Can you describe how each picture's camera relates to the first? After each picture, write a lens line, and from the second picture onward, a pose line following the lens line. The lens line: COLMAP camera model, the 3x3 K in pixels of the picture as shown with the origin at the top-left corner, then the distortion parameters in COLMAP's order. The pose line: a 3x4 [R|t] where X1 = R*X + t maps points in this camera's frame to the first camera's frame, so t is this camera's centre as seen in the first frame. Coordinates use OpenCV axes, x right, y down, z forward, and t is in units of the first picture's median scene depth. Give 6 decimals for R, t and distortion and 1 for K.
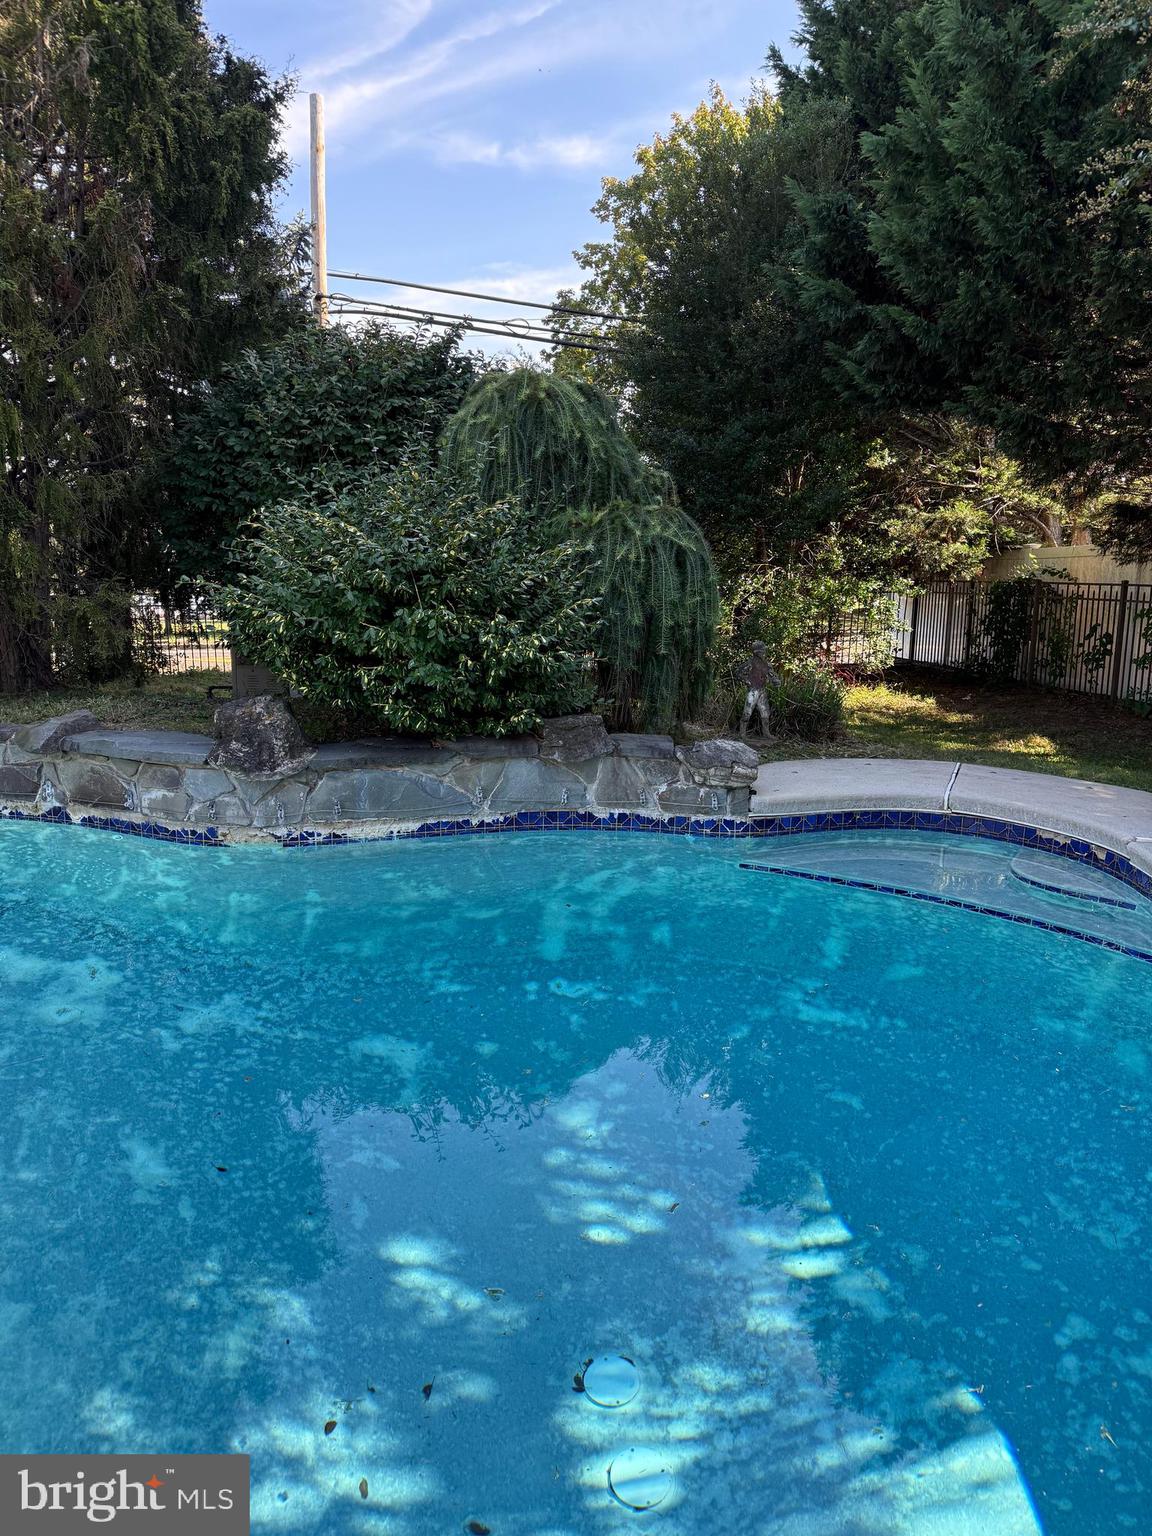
lens RADIAL K [[1091.1, 0, 510.6], [0, 1091.1, 768.4], [0, 0, 1]] dist [0.051157, -0.026894]
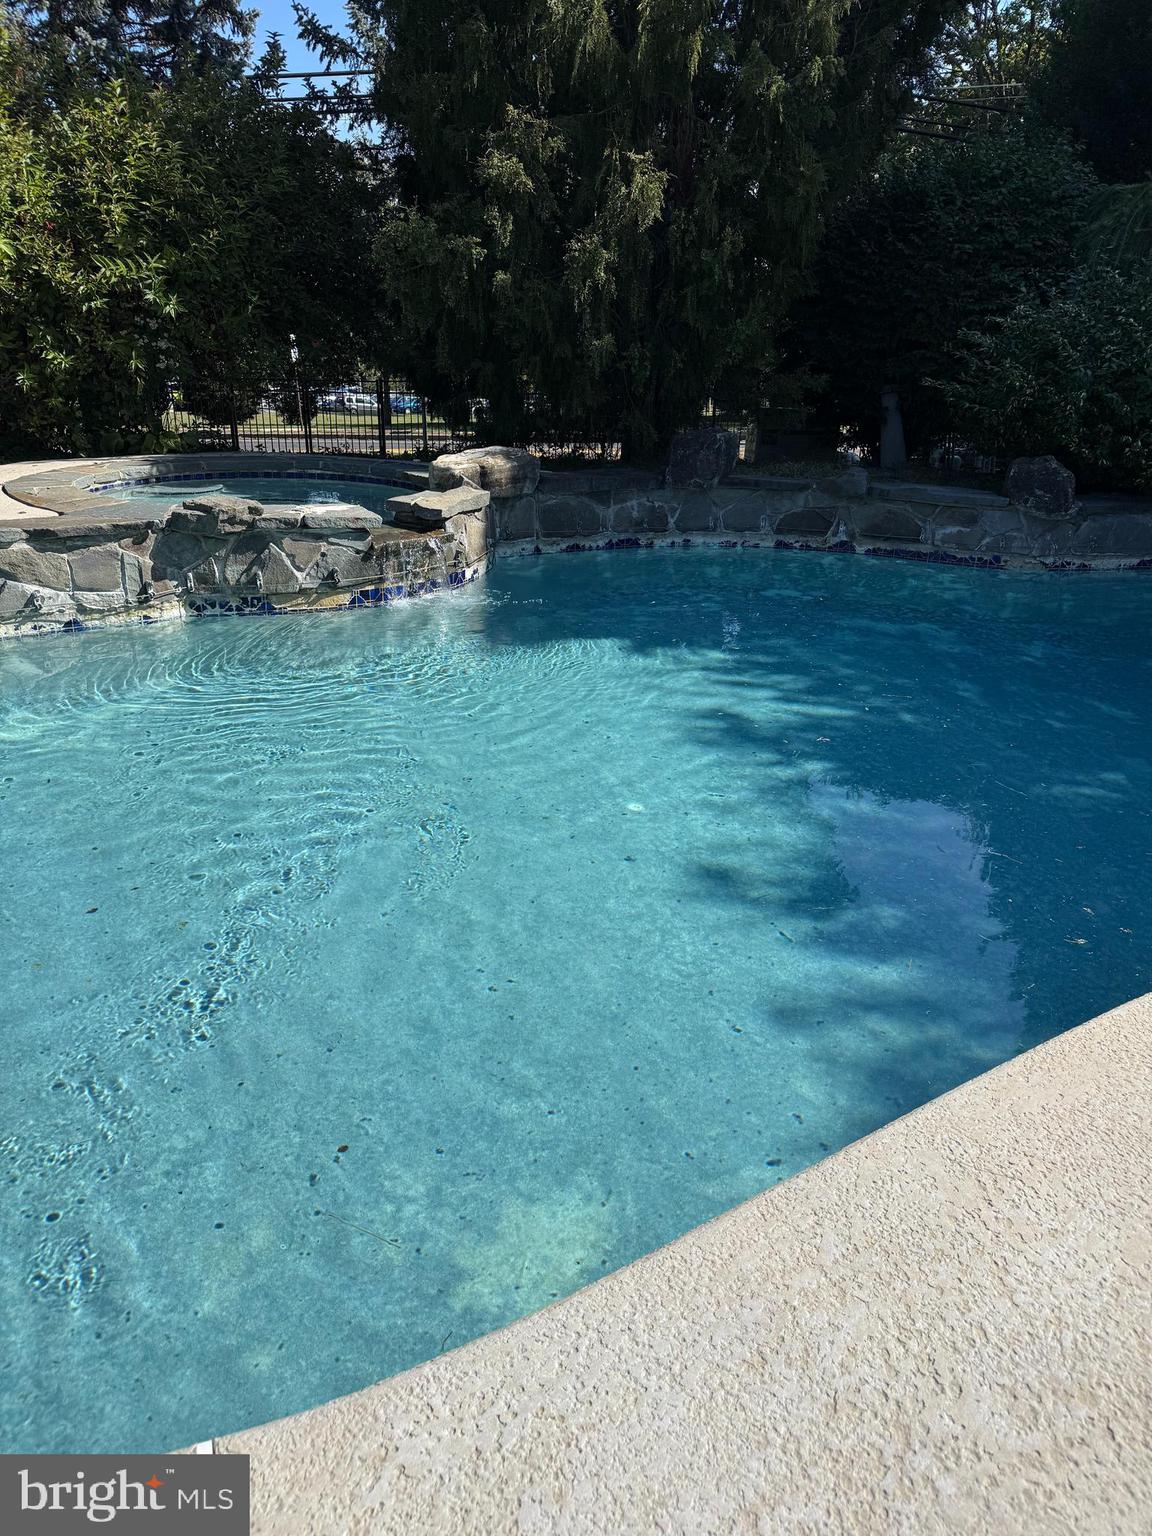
lens RADIAL K [[1070.1, 0, 556.5], [0, 1070.1, 782.2], [0, 0, 1]] dist [0.044589, -0.005793]
pose [[0.998008, 0.039700, -0.049033, -0.699660], [-0.030421, 0.983691, 0.177276, 0.103997], [0.055272, -0.175431, 0.982939, -0.353198]]
